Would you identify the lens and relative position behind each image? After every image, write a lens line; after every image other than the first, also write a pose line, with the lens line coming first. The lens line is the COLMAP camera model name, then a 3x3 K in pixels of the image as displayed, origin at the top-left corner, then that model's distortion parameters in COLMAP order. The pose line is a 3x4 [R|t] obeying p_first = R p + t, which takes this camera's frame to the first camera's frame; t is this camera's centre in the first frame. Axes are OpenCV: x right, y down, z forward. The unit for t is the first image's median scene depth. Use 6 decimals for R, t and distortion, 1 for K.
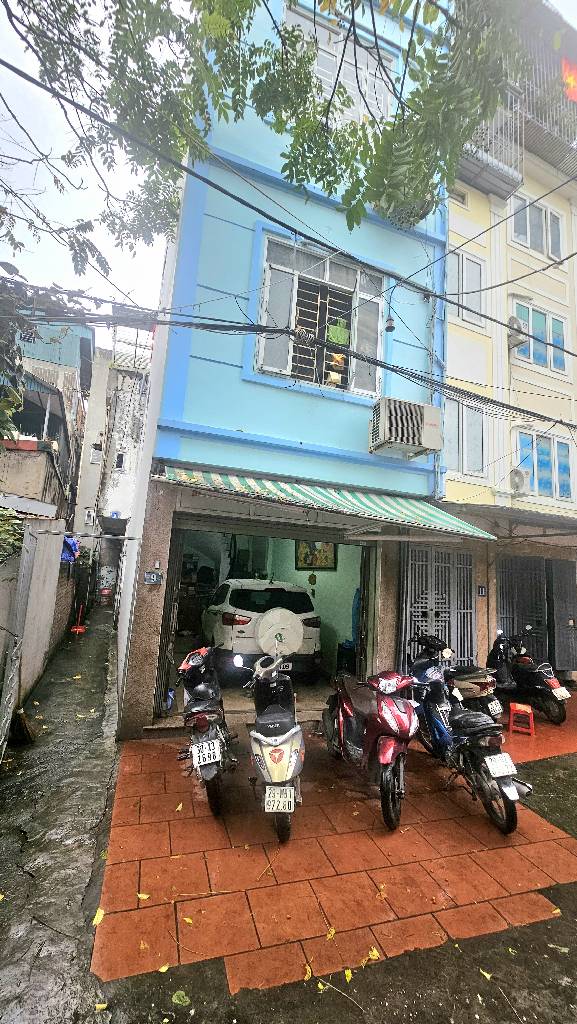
lens RADIAL K [[416.0, 0, 294.1], [0, 416.0, 512.4], [0, 0, 1]] dist [-0.000394, -0.000080]
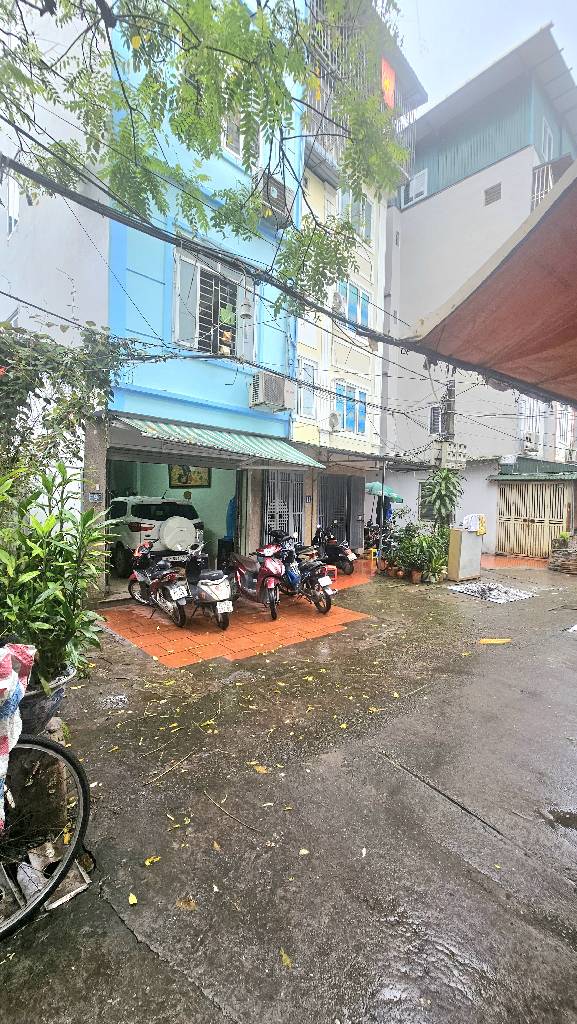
lens RADIAL K [[416.0, 0, 294.1], [0, 416.0, 512.4], [0, 0, 1]] dist [-0.000394, -0.000080]
pose [[0.913848, -0.051337, 0.402798, -0.271461], [-0.031321, 0.980108, 0.195976, -0.070744], [-0.404846, -0.191708, 0.894062, -0.423620]]
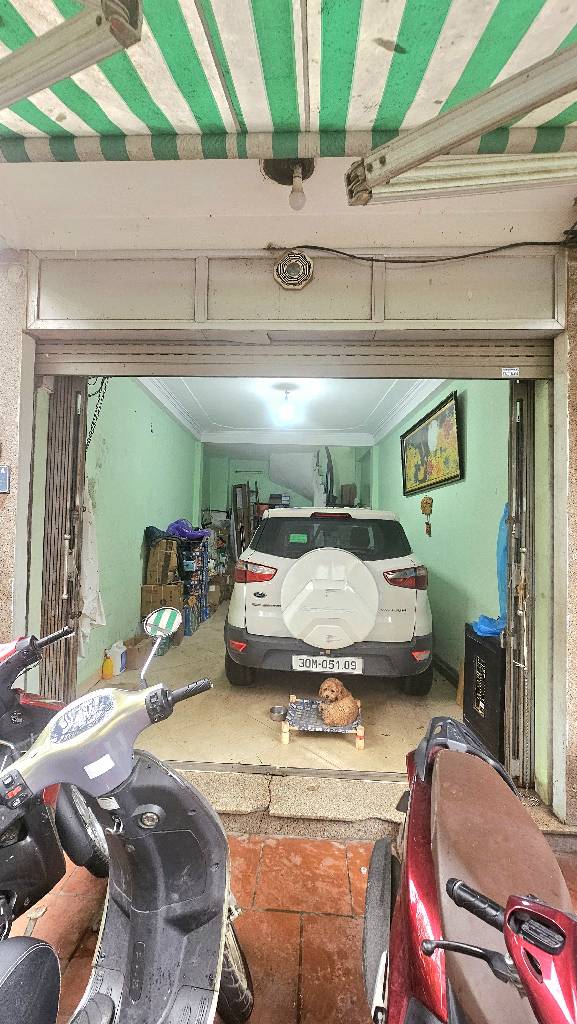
lens RADIAL K [[430.8, 0, 287.0], [0, 430.8, 514.5], [0, 0, 1]] dist [-0.000199, -0.000021]
pose [[0.932017, -0.050271, -0.358912, 0.121313], [0.085575, 0.992855, 0.083157, 0.169079], [0.352167, -0.108217, 0.929660, 0.605748]]
